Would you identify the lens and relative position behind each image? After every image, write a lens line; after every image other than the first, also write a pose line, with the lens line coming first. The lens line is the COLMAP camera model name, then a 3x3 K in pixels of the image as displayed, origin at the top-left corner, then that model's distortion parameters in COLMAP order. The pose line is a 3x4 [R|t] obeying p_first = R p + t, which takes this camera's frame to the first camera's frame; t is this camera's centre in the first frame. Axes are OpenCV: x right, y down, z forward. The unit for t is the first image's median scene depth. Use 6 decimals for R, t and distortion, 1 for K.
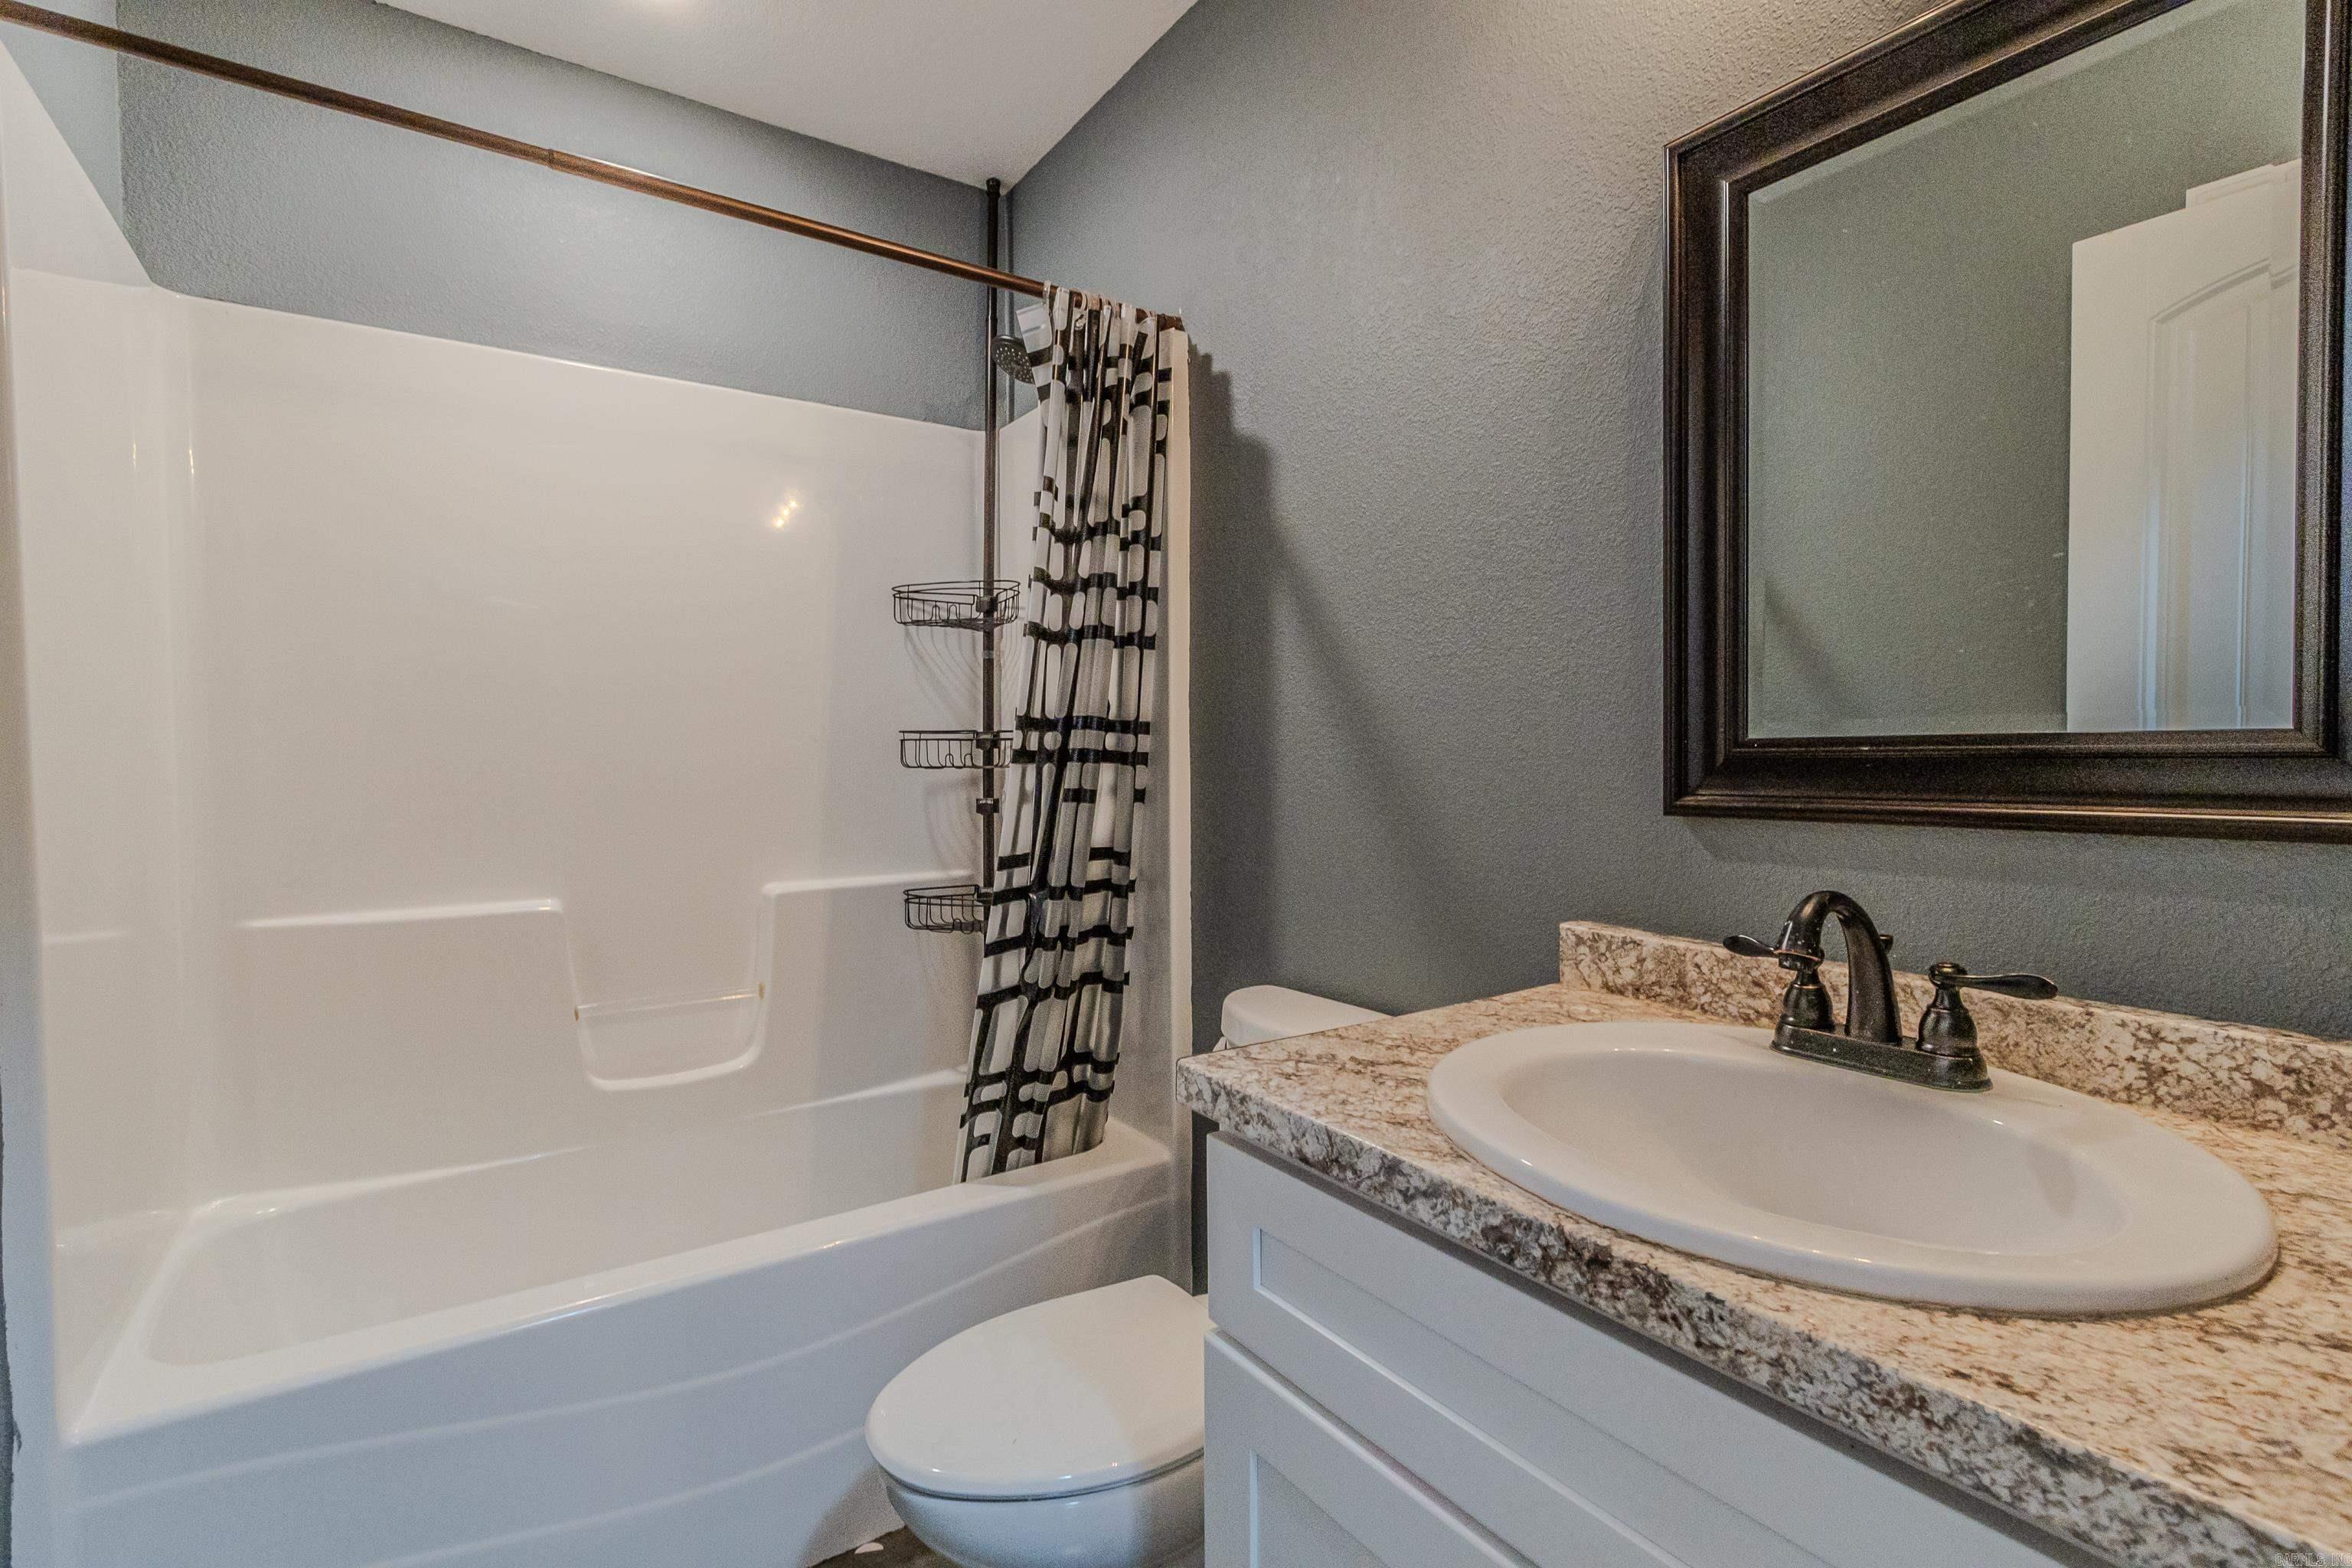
lens RADIAL K [[1057.4, 0, 1172.3], [0, 1057.4, 792.9], [0, 0, 1]] dist [0.005388, -0.003476]
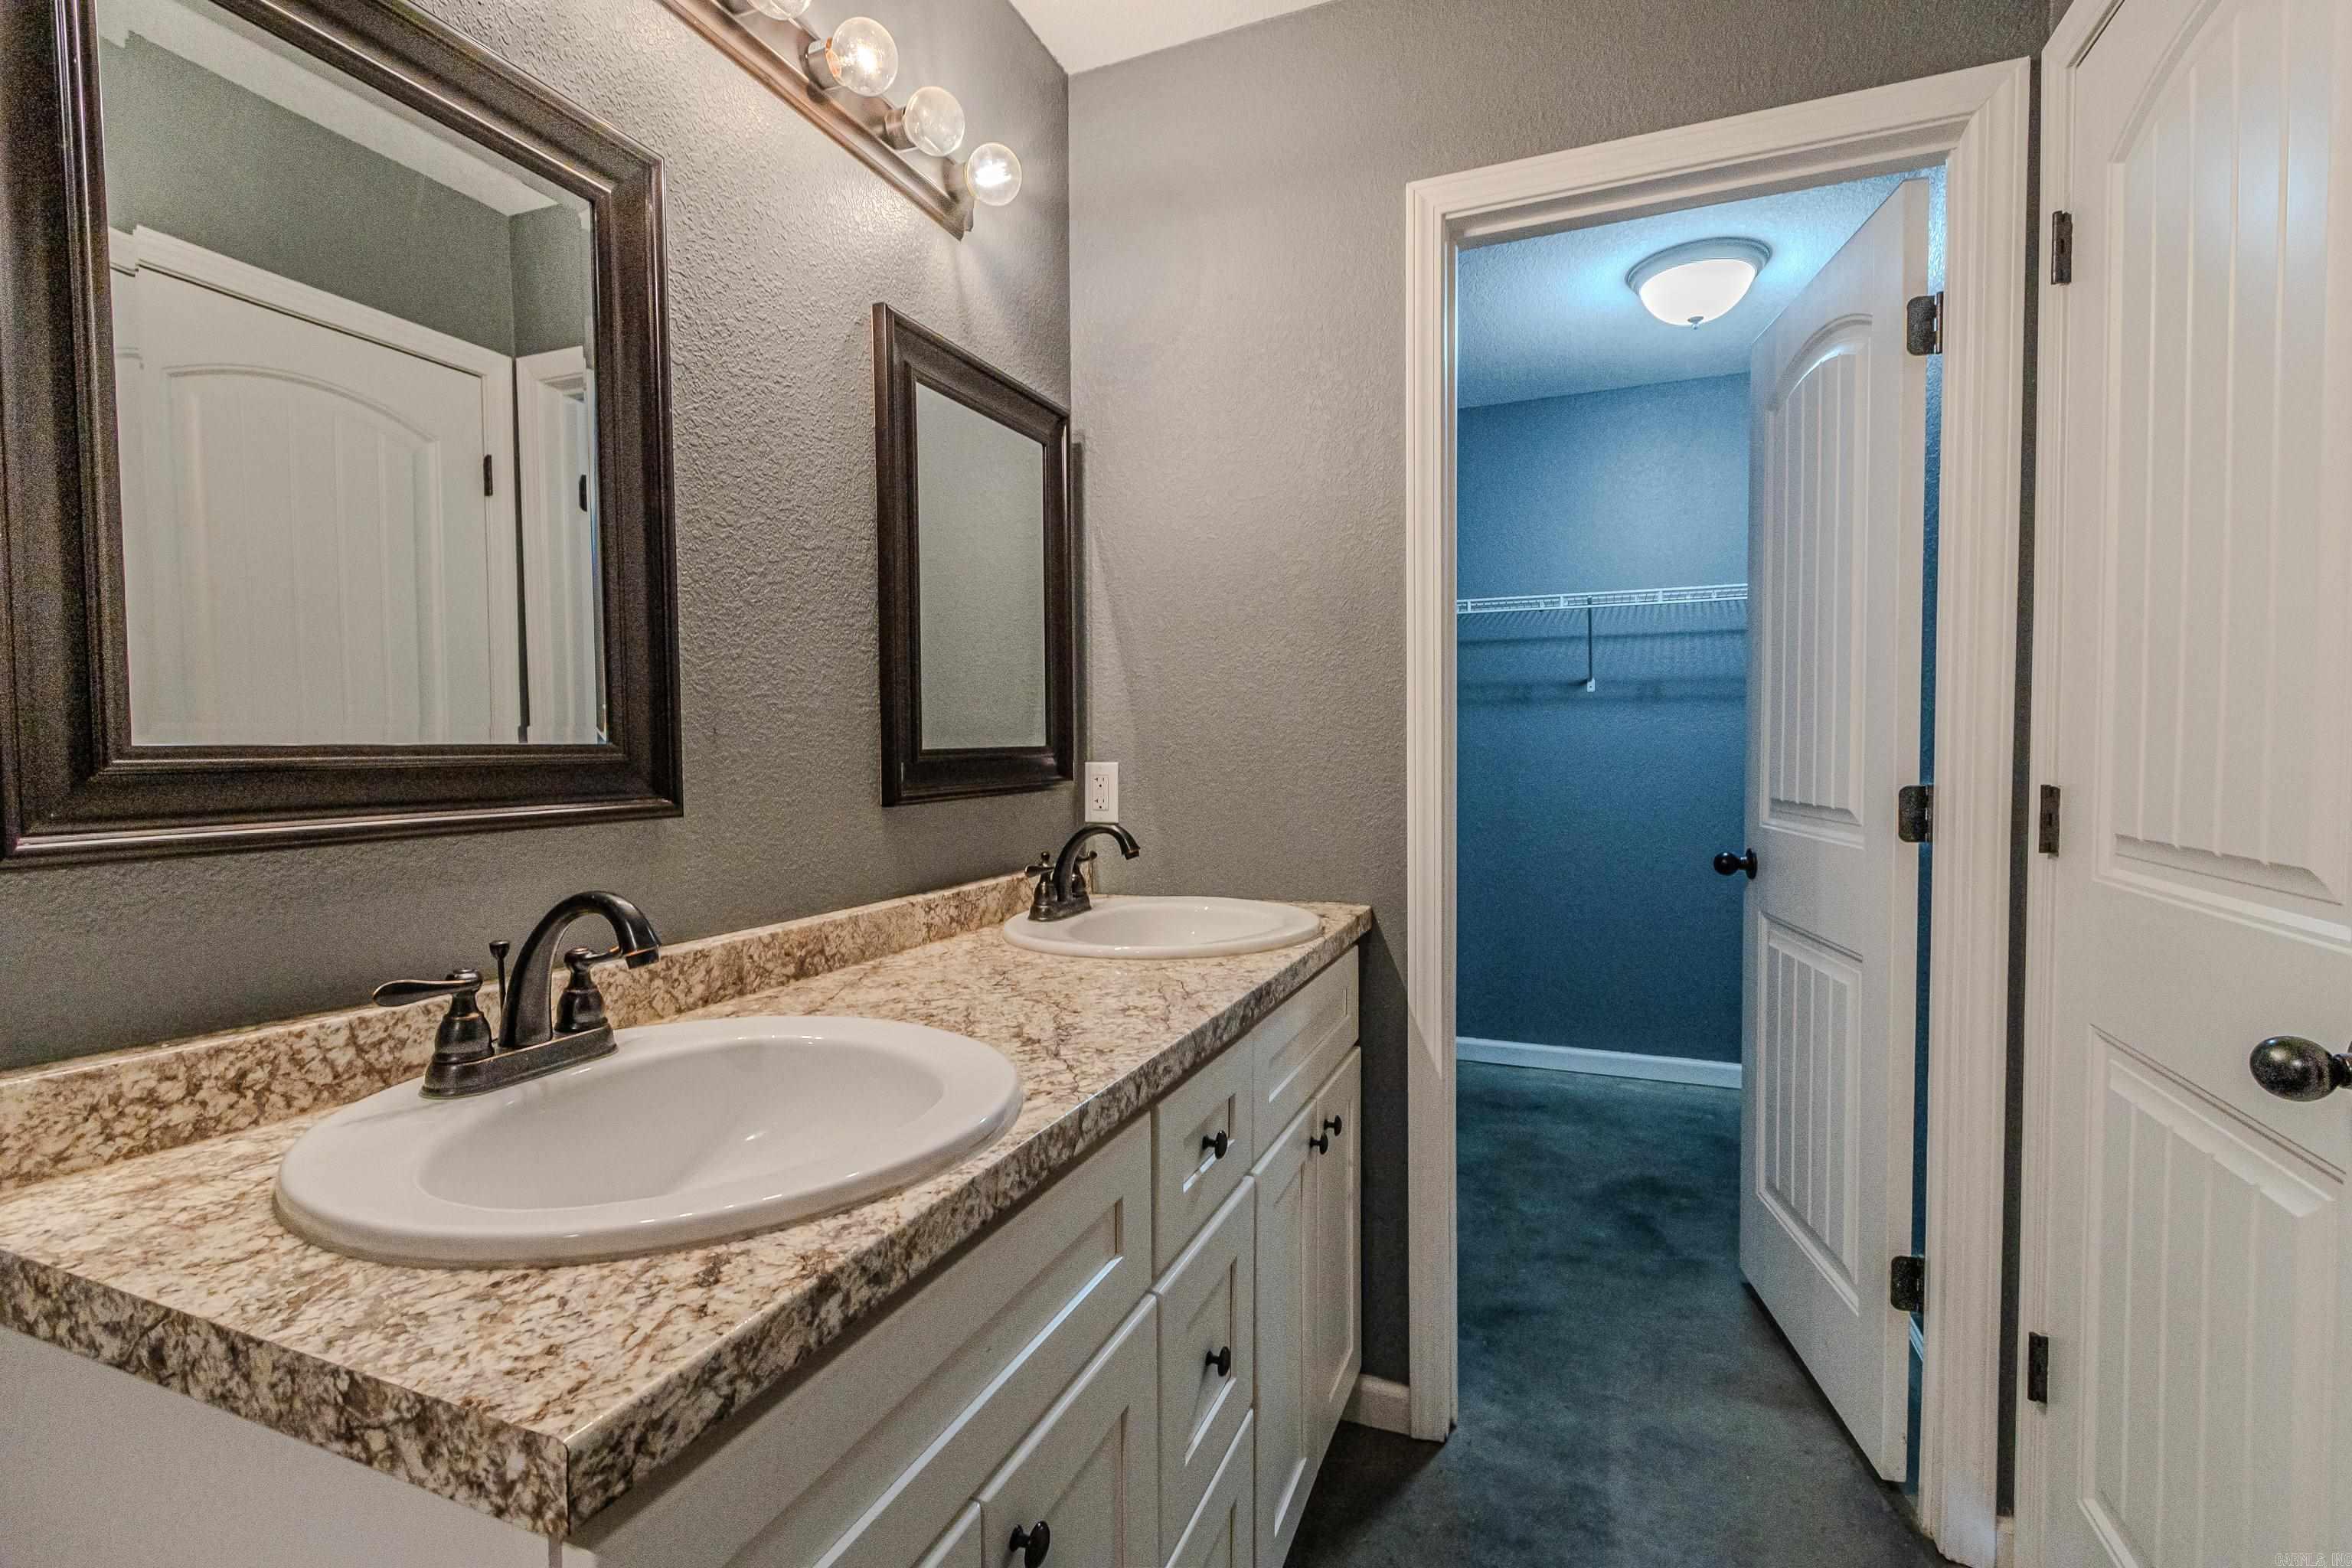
lens RADIAL K [[1057.4, 0, 1181.0], [0, 1057.4, 782.6], [0, 0, 1]] dist [0.005388, -0.003476]
pose [[-0.549663, -0.015237, 0.835247, -0.819200], [0.050341, 0.997412, 0.051324, -0.066037], [-0.833868, 0.070258, -0.547474, 1.441697]]
